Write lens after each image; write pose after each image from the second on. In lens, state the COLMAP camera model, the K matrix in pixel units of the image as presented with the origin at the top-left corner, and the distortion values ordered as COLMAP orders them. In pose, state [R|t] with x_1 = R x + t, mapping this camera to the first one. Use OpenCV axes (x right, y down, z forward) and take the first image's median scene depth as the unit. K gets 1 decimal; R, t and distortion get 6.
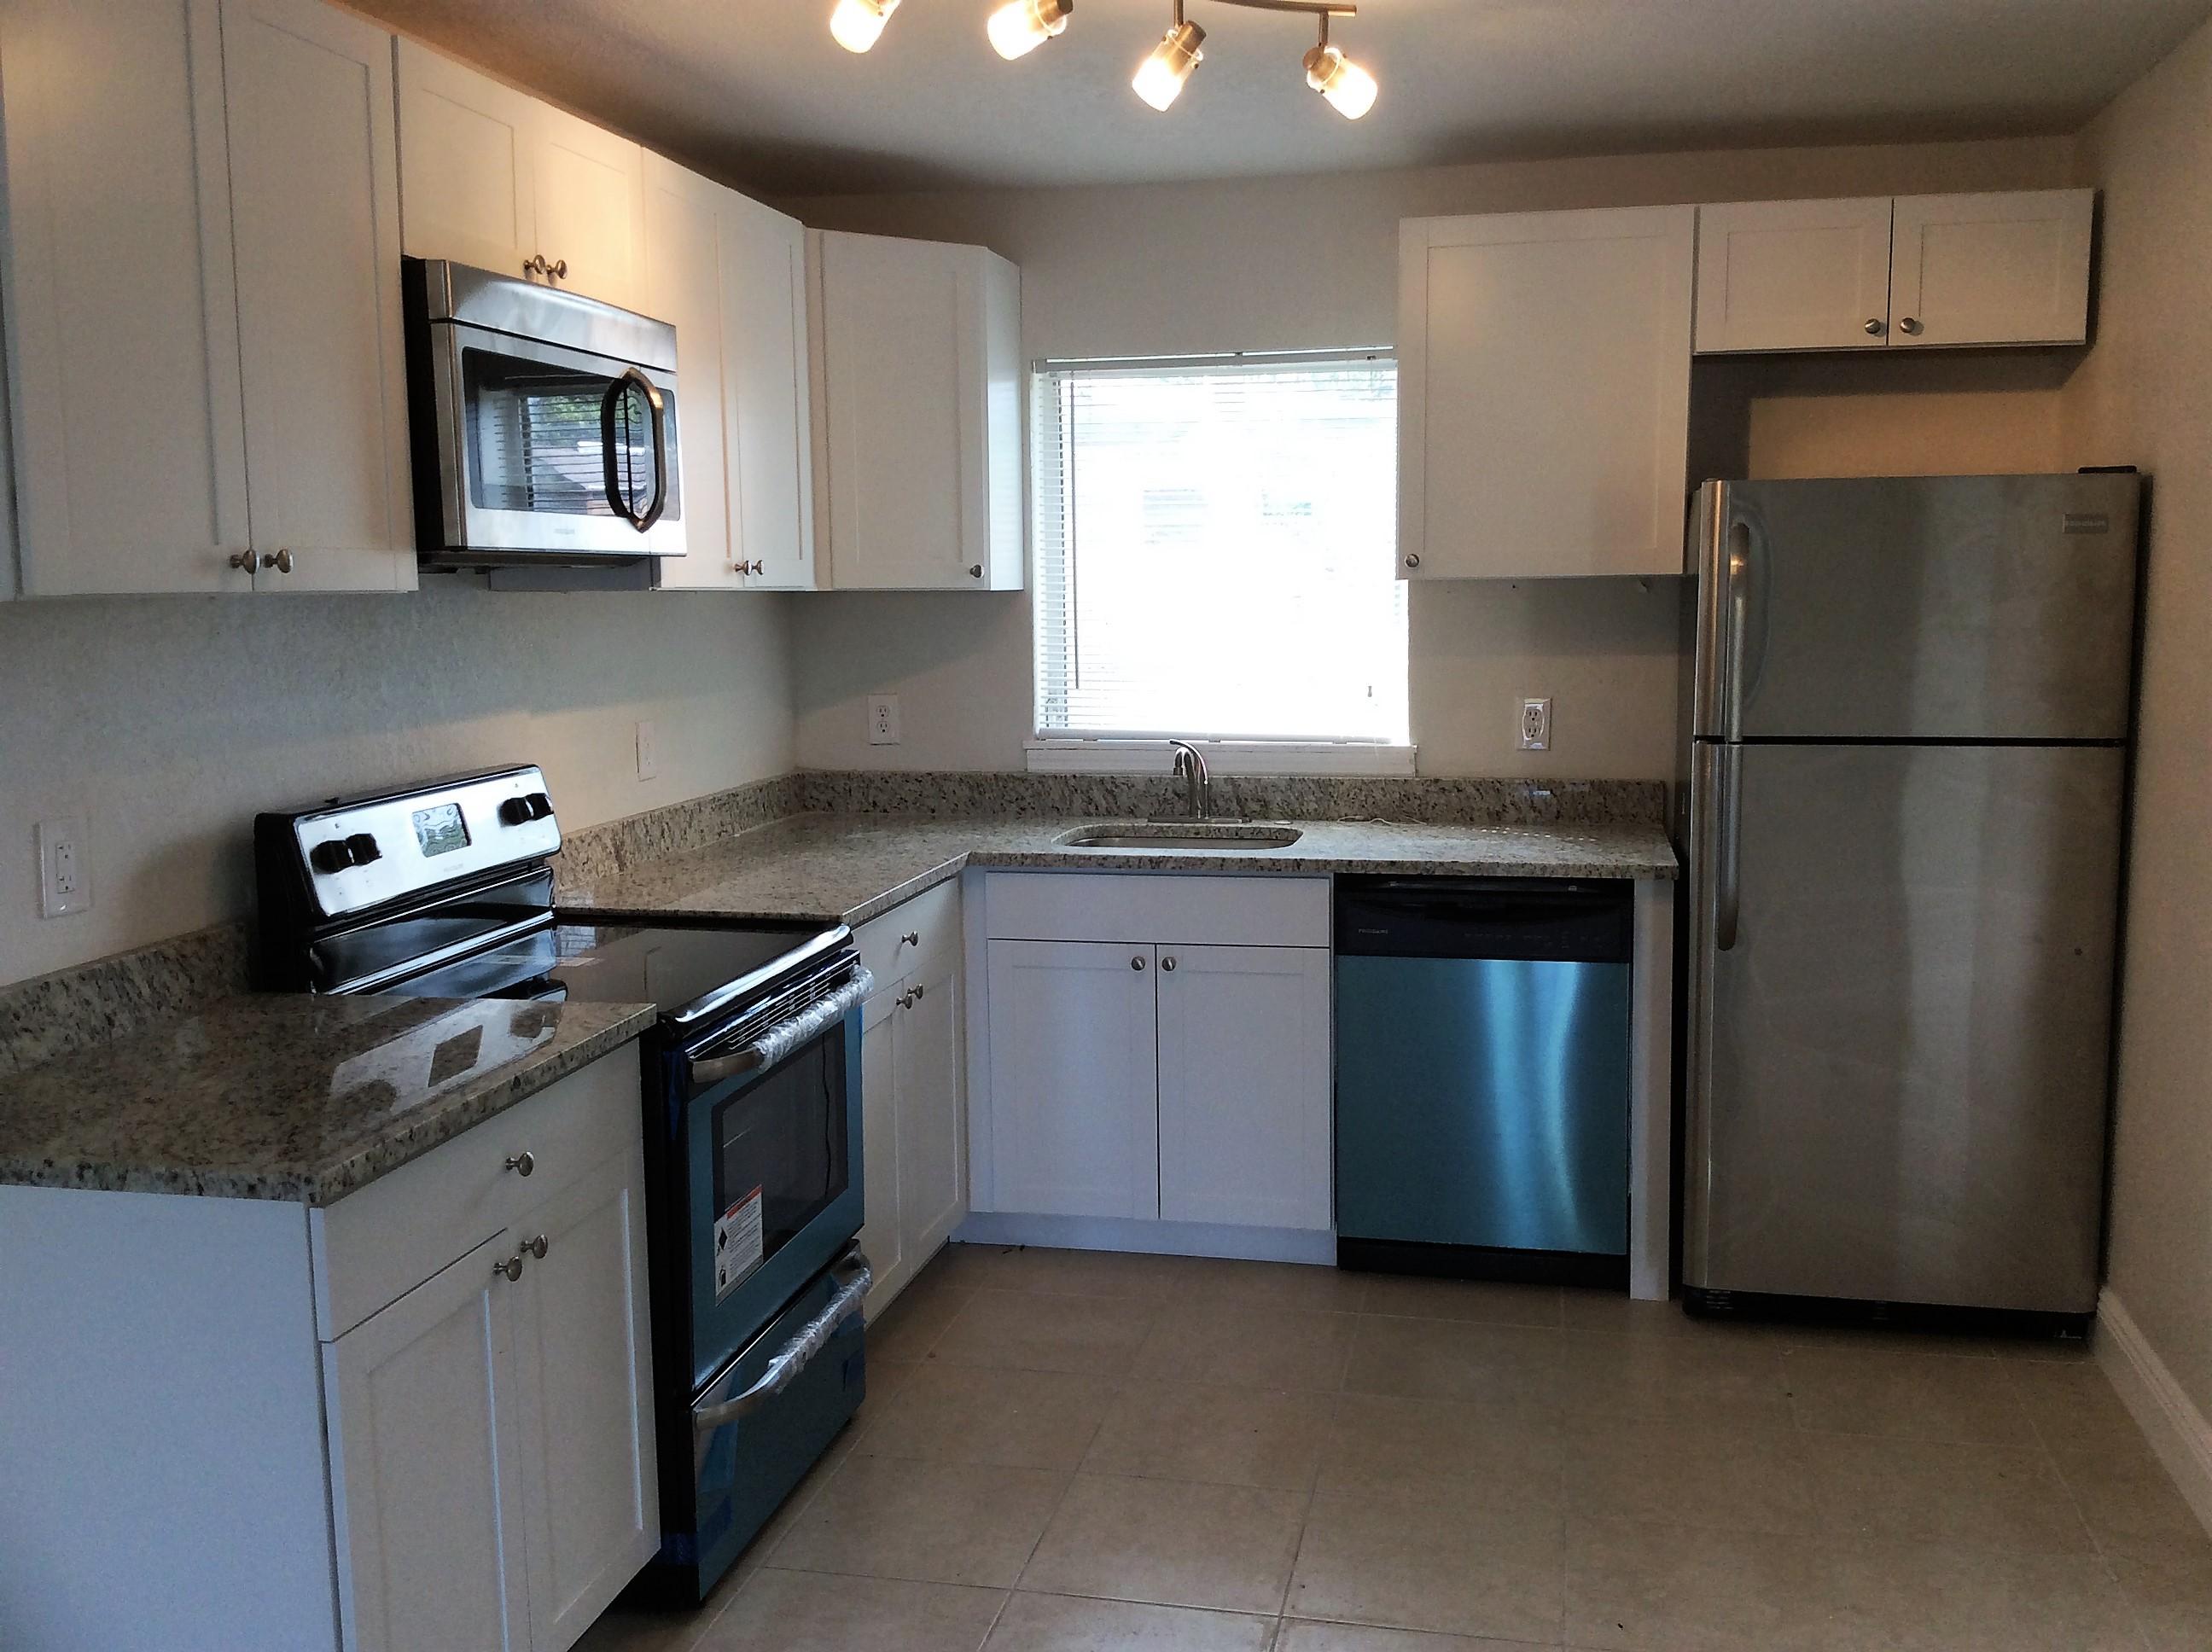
lens RADIAL K [[2059.2, 0, 1195.5], [0, 2059.2, 818.6], [0, 0, 1]] dist [0.022918, 0.000000]
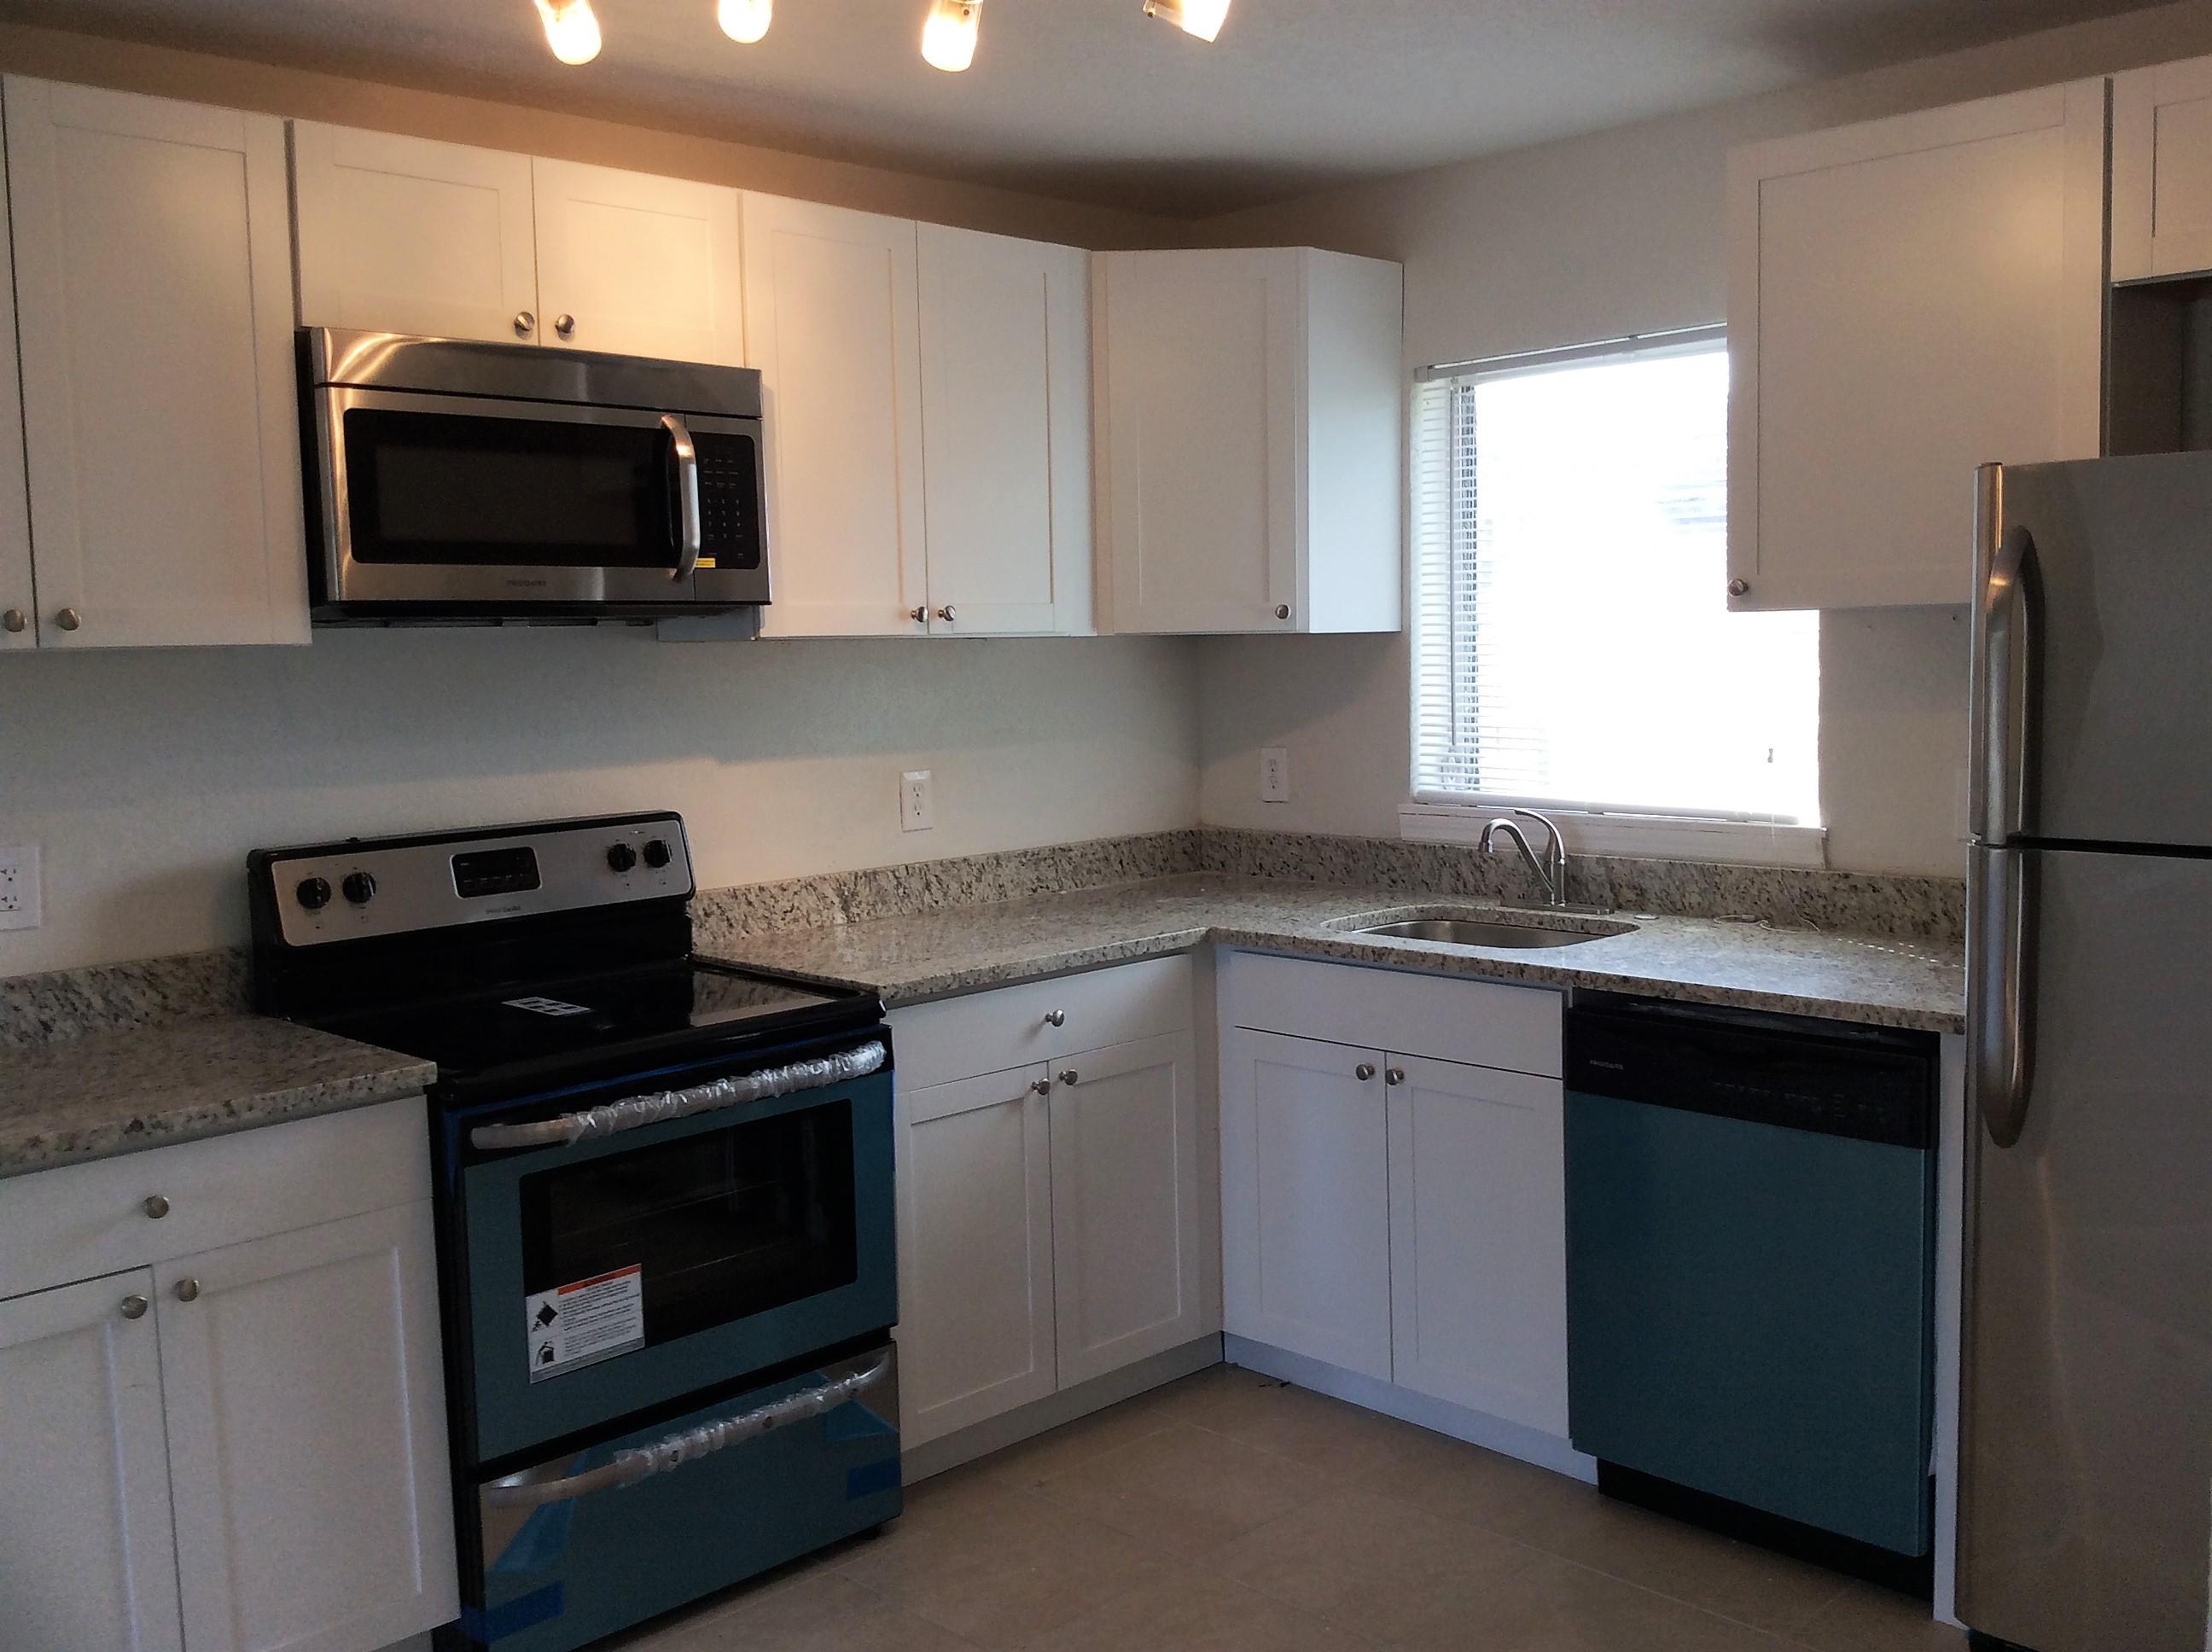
lens RADIAL K [[2059.2, 0, 1107.6], [0, 2059.2, 821.8], [0, 0, 1]] dist [0.022918, 0.000000]
pose [[0.818159, 0.039648, -0.573623, 0.361038], [-0.050336, 0.998728, -0.002764, -0.024415], [0.572784, 0.031135, 0.819115, 0.243484]]
